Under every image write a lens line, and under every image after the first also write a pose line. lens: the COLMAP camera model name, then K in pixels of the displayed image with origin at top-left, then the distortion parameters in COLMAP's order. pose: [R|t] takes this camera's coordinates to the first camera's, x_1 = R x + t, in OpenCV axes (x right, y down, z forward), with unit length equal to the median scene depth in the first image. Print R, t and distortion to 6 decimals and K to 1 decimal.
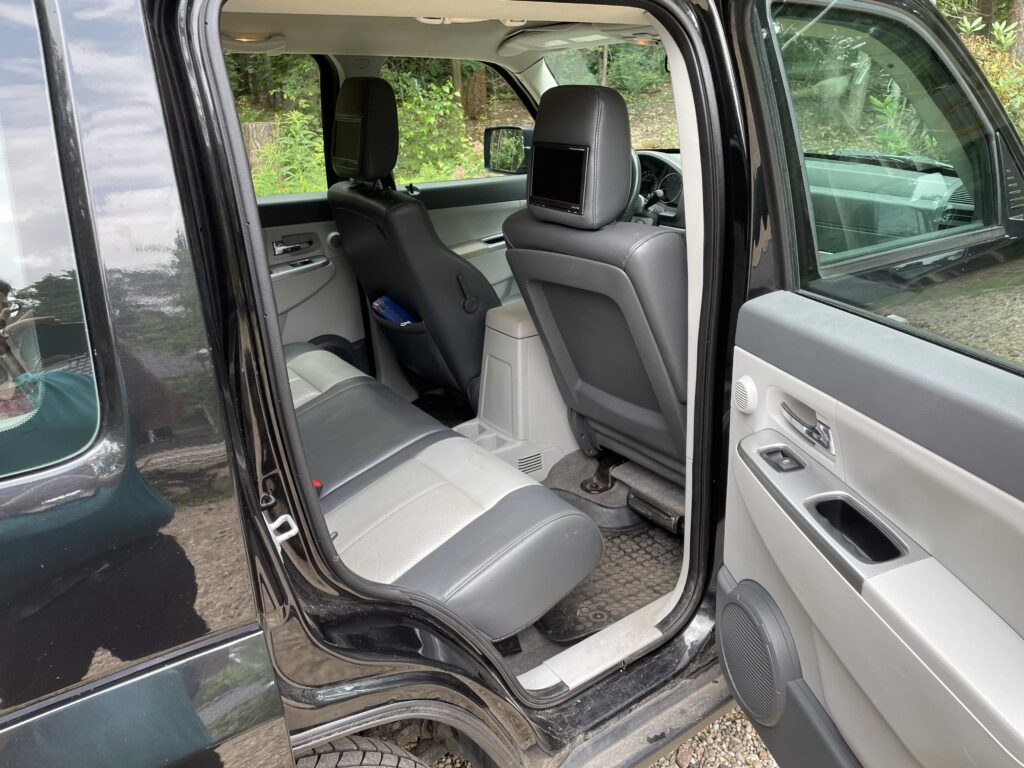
lens RADIAL K [[753.4, 0, 505.9], [0, 753.4, 385.8], [0, 0, 1]] dist [0.084488, -0.101924]
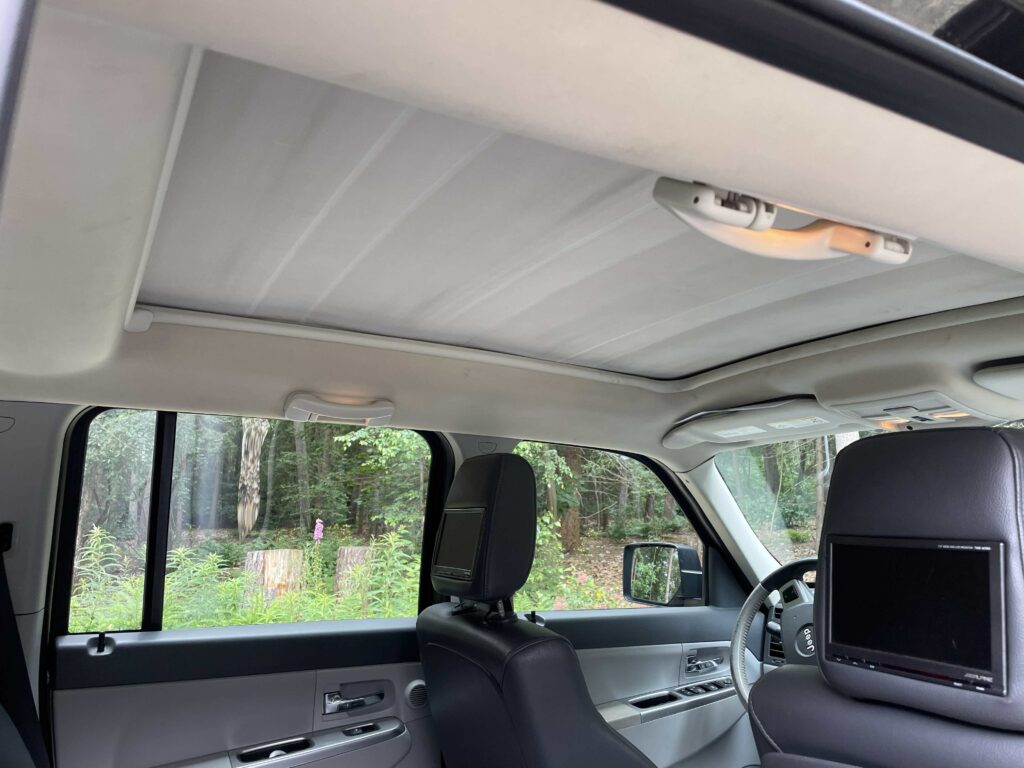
lens RADIAL K [[766.5, 0, 500.9], [0, 766.5, 384.2], [0, 0, 1]] dist [0.108819, -0.148848]
pose [[0.992354, 0.009306, -0.123077, -0.068191], [-0.072679, 0.850006, -0.521734, -0.068541], [0.099761, 0.526690, 0.844183, 0.277486]]
